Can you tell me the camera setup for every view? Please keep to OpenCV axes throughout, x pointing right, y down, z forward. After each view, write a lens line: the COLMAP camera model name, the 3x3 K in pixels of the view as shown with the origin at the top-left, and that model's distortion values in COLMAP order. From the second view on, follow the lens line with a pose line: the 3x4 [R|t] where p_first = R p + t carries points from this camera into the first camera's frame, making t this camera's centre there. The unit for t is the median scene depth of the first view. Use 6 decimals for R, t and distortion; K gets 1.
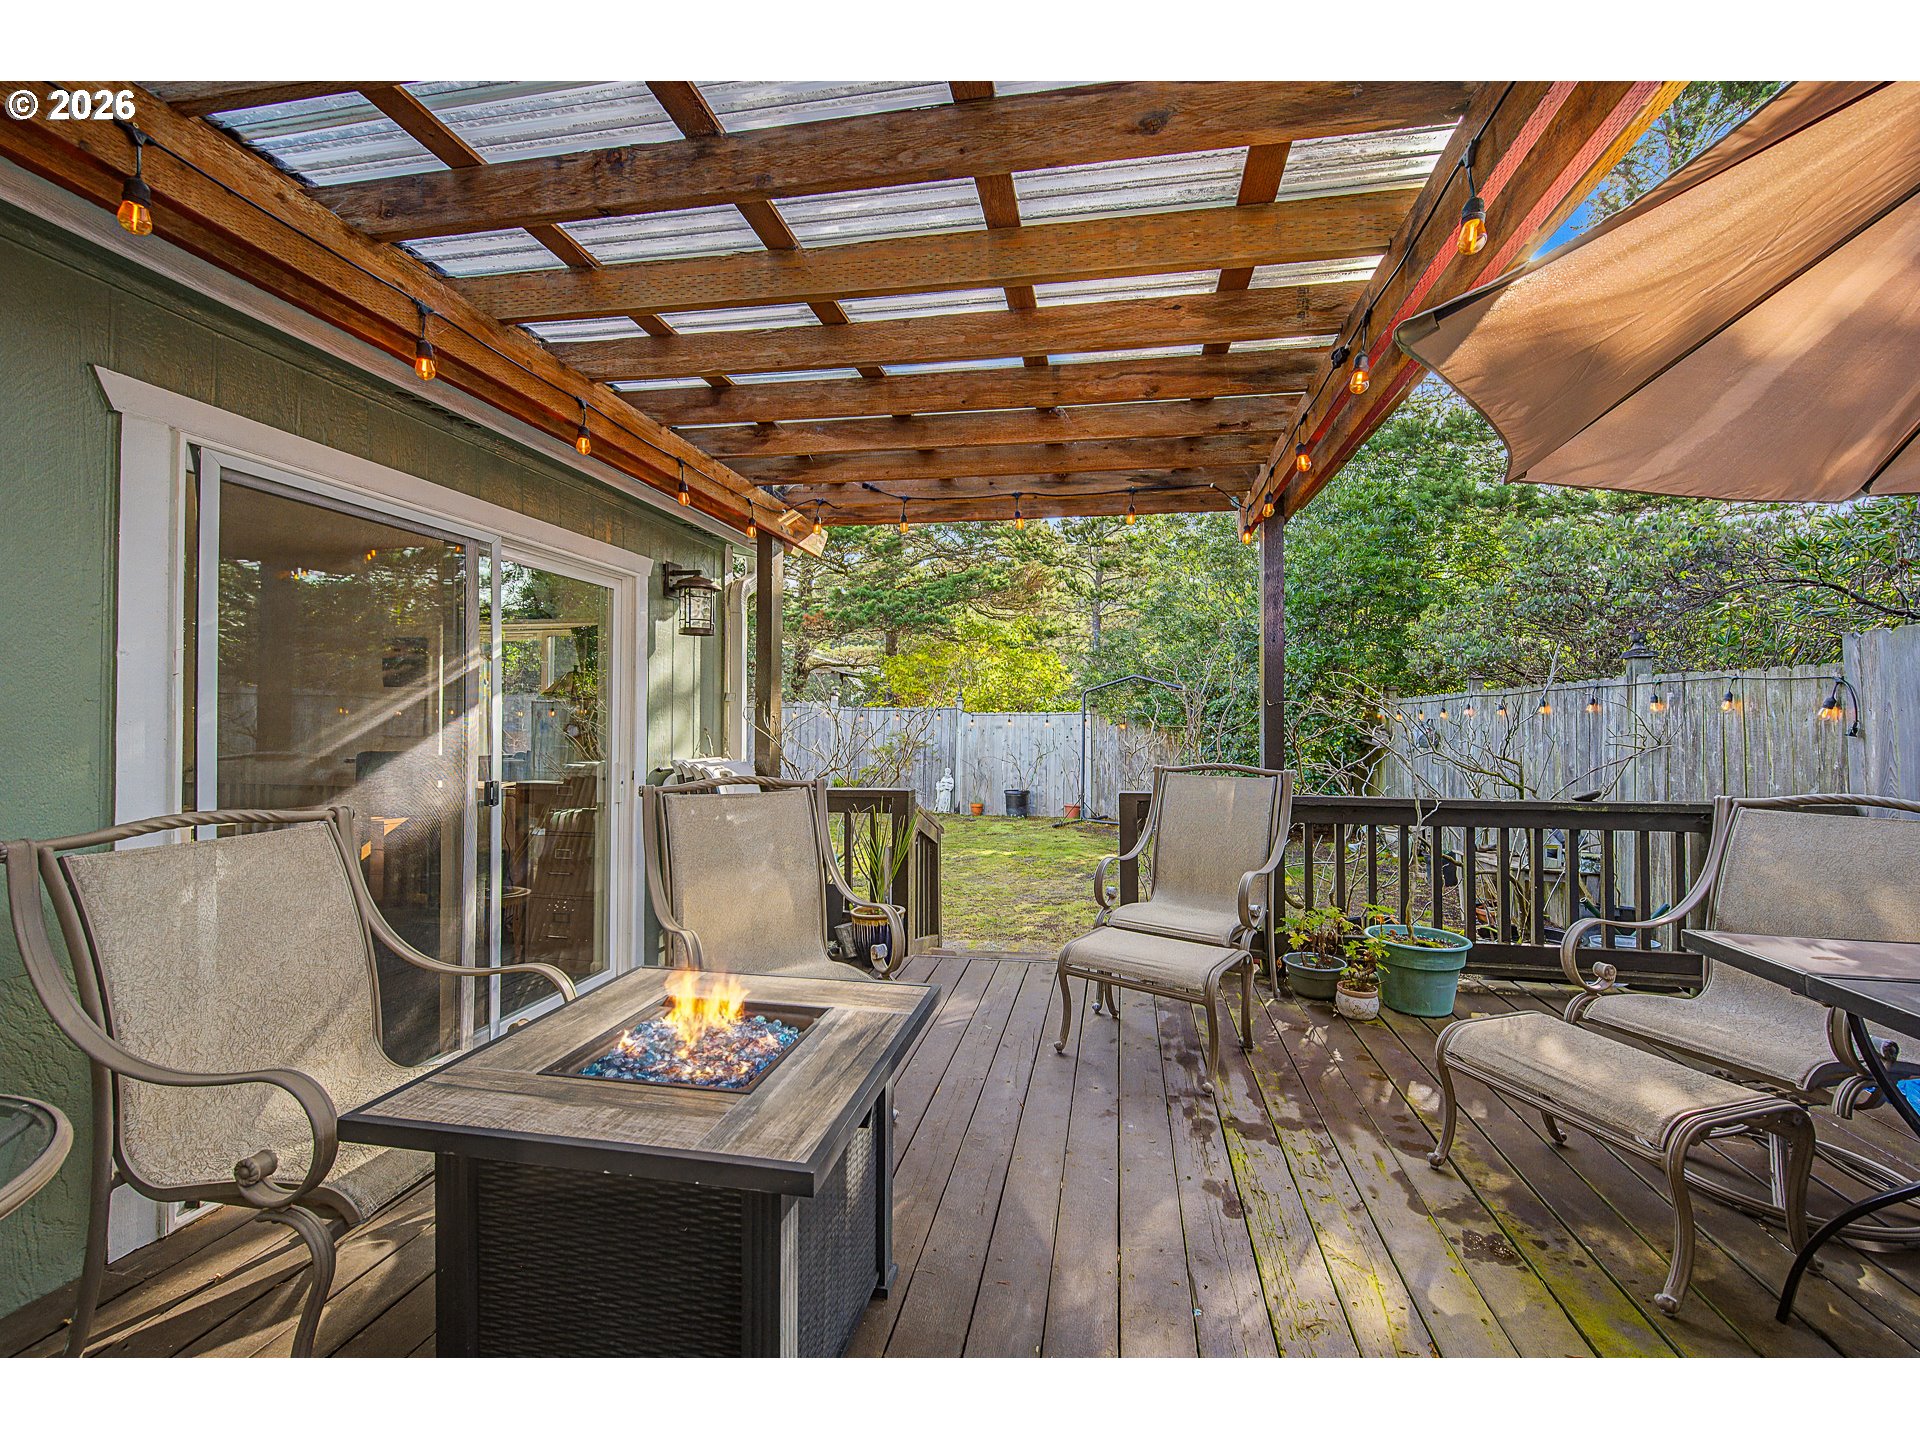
lens RADIAL K [[778.5, 0, 968.7], [0, 778.5, 716.0], [0, 0, 1]] dist [-0.000250, -0.000062]
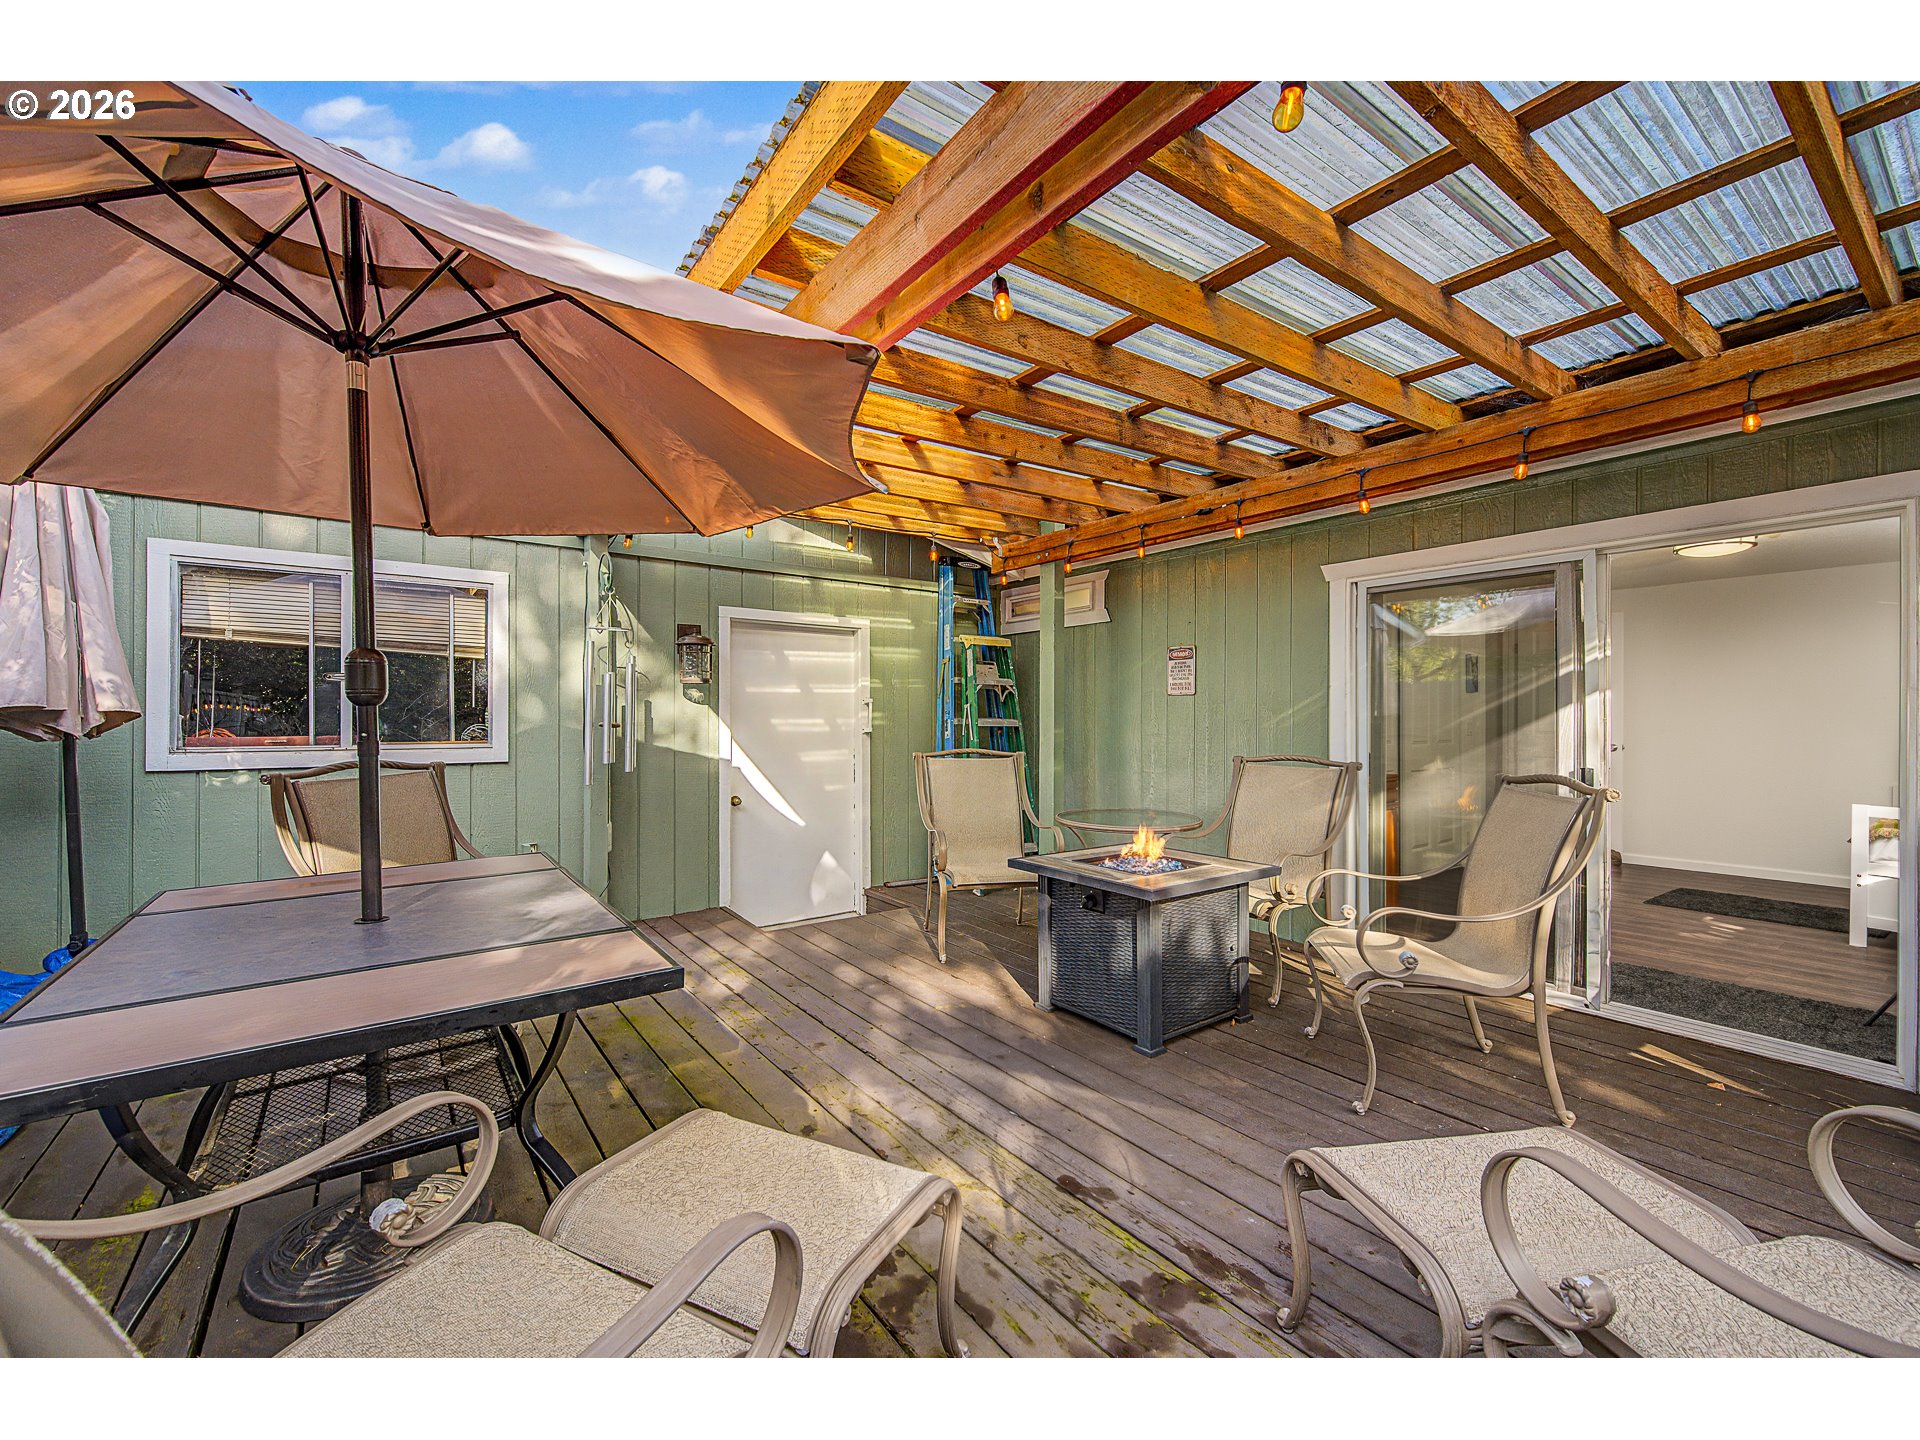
lens RADIAL K [[778.5, 0, 968.7], [0, 778.5, 716.0], [0, 0, 1]] dist [-0.000250, -0.000062]
pose [[-0.670001, -0.018797, -0.742122, 1.019229], [-0.007201, 0.999797, -0.018823, 0.039676], [0.742325, -0.007267, -0.670000, 1.357959]]
